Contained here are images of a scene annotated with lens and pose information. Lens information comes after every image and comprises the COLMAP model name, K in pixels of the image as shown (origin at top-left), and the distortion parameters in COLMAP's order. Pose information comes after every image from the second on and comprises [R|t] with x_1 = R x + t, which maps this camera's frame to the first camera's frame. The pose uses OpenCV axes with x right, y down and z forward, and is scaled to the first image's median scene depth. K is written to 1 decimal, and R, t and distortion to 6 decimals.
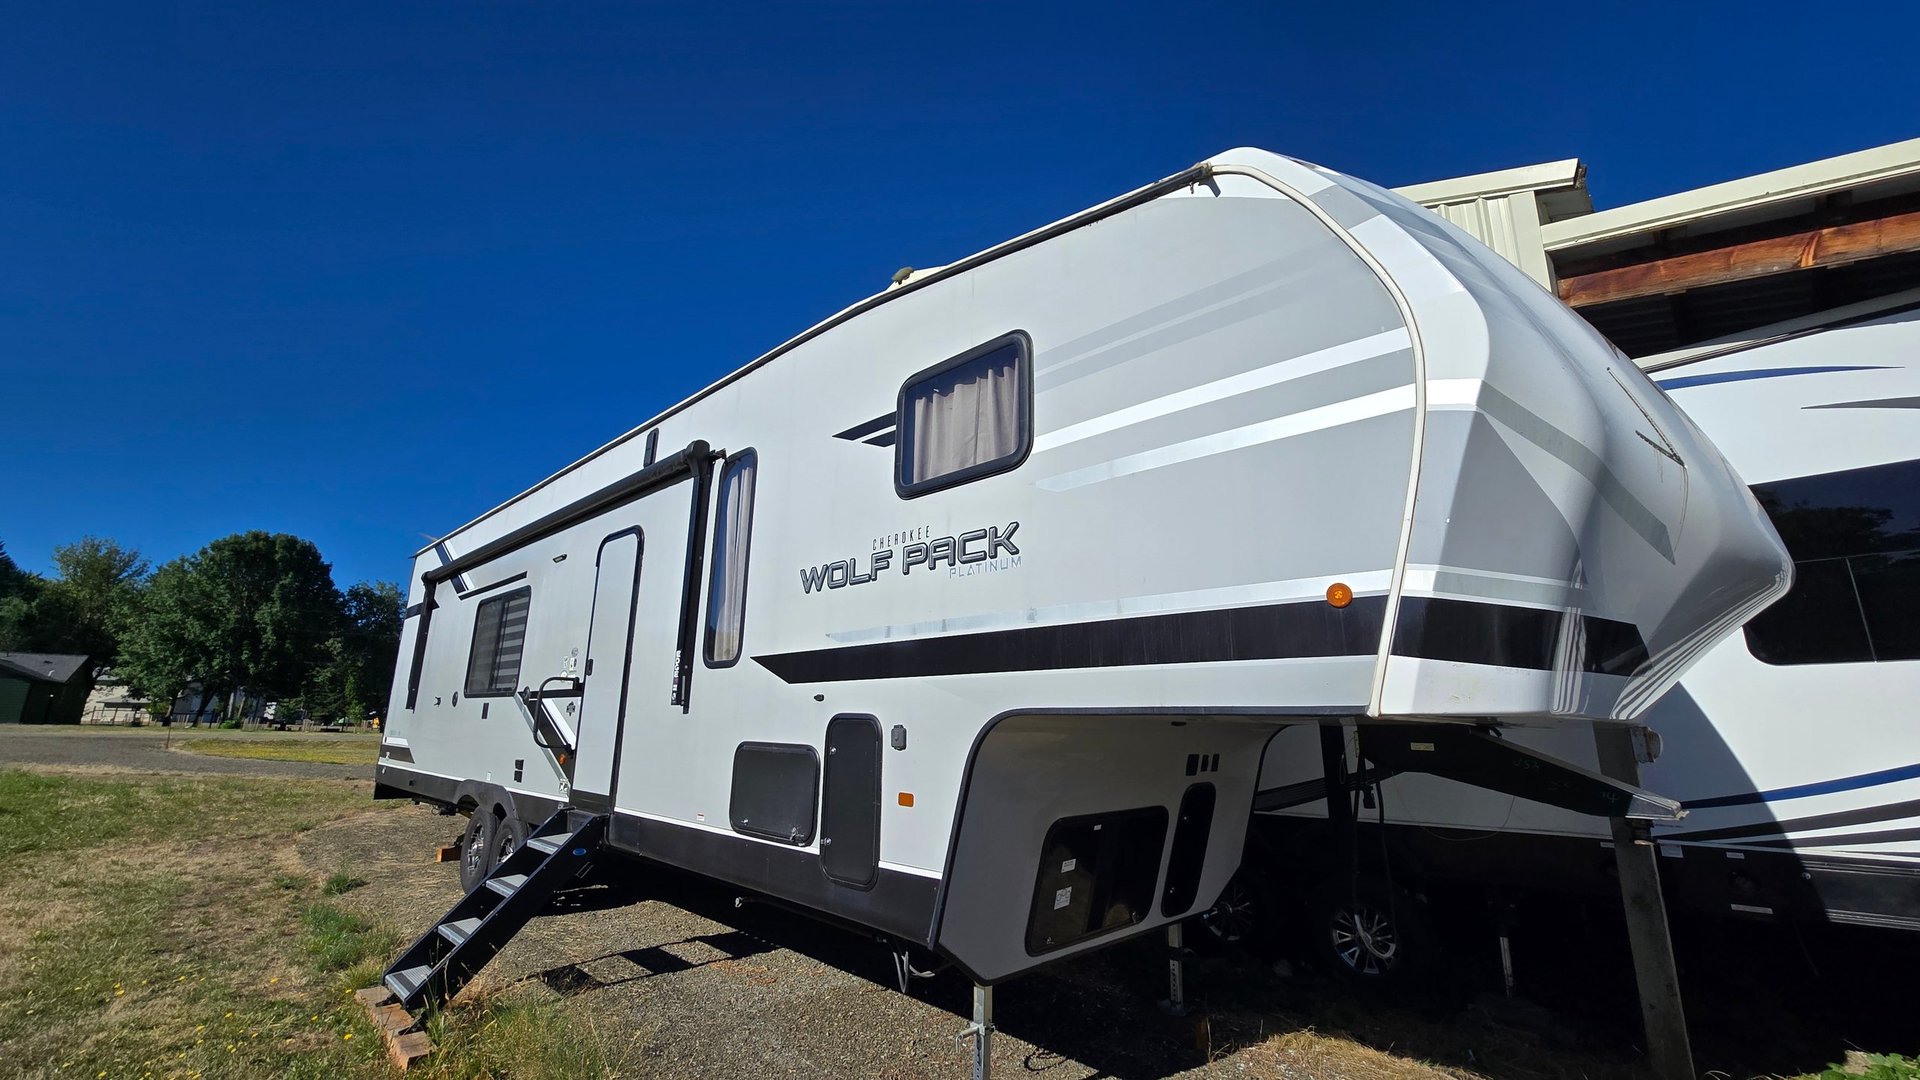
lens RADIAL K [[787.3, 0, 960.0], [0, 787.3, 540.0], [0, 0, 1]] dist [-0.000912, -0.000214]
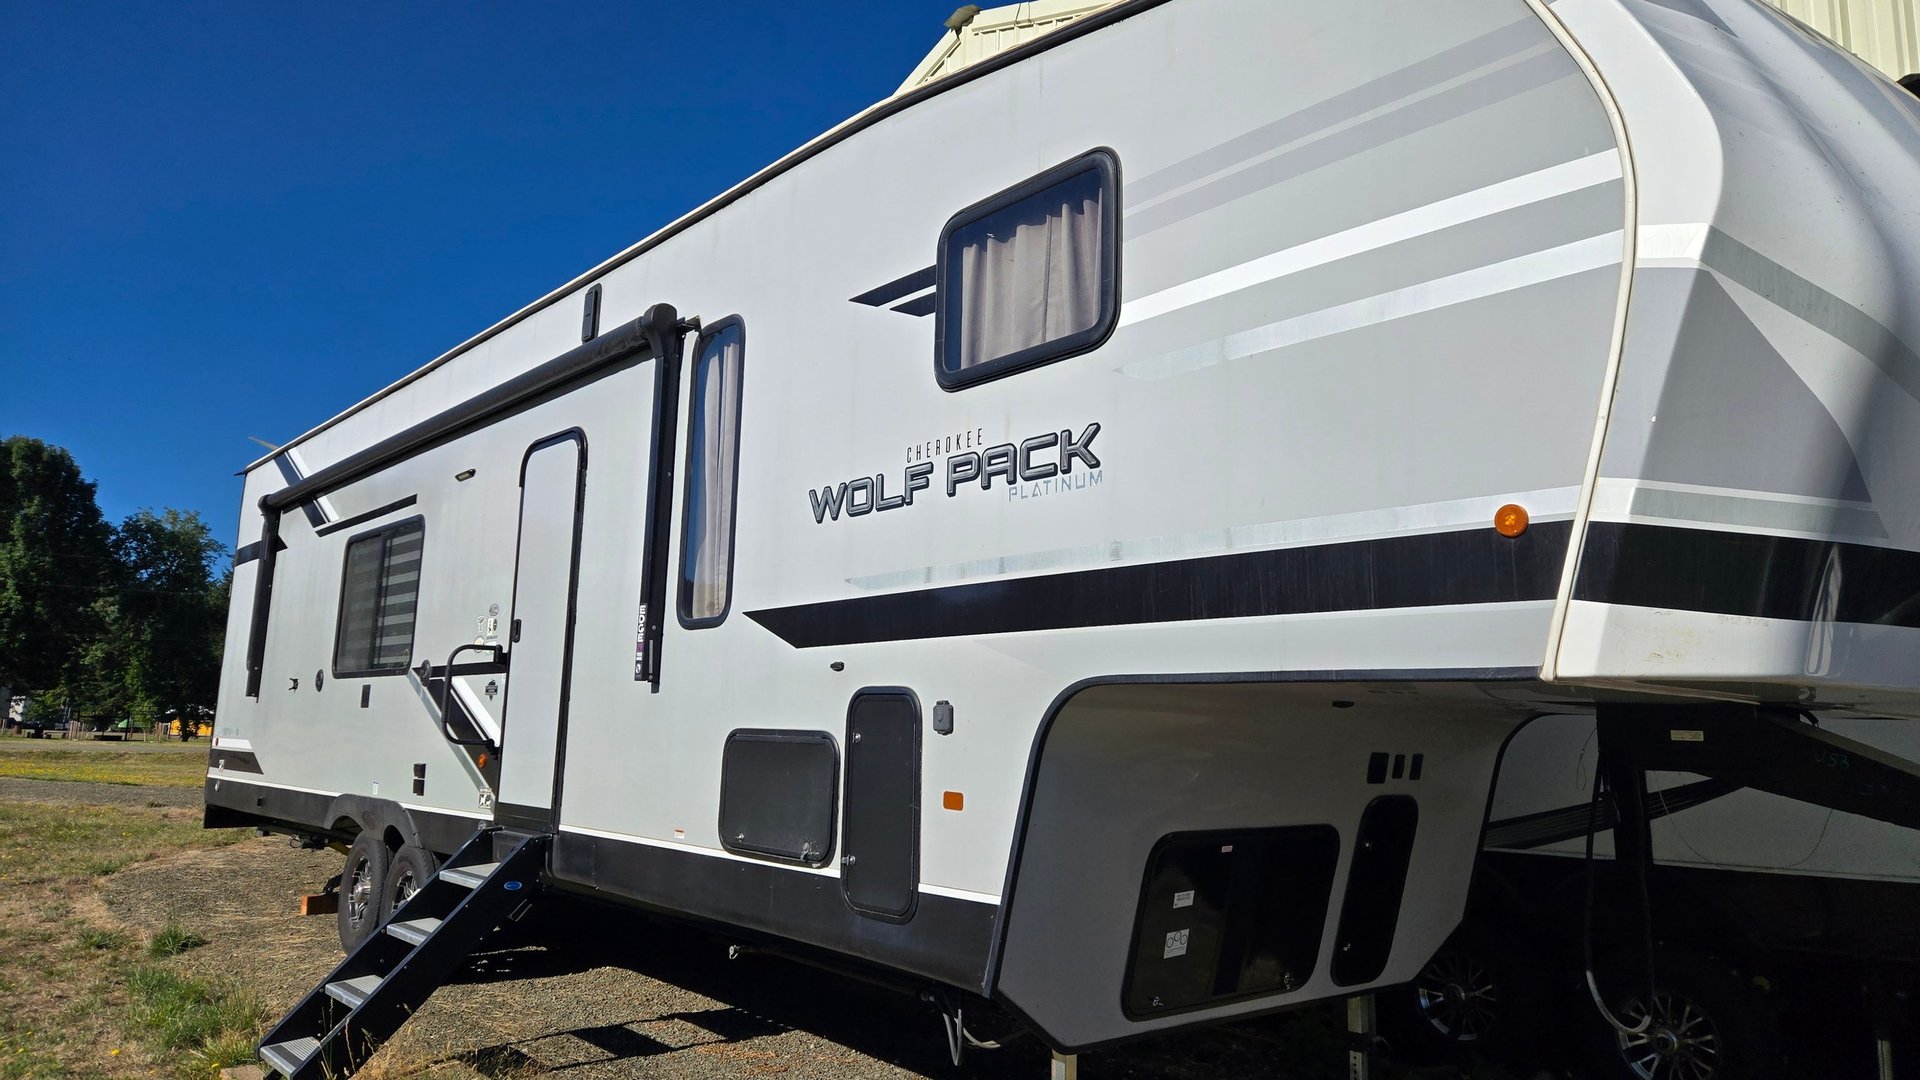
lens RADIAL K [[1264.5, 0, 966.6], [0, 1264.5, 517.8], [0, 0, 1]] dist [0.101447, -0.077403]
pose [[0.996358, -0.008969, -0.084790, 0.032636], [0.014528, 0.997768, 0.065176, -0.008815], [0.084016, -0.066171, 0.994265, -0.115897]]
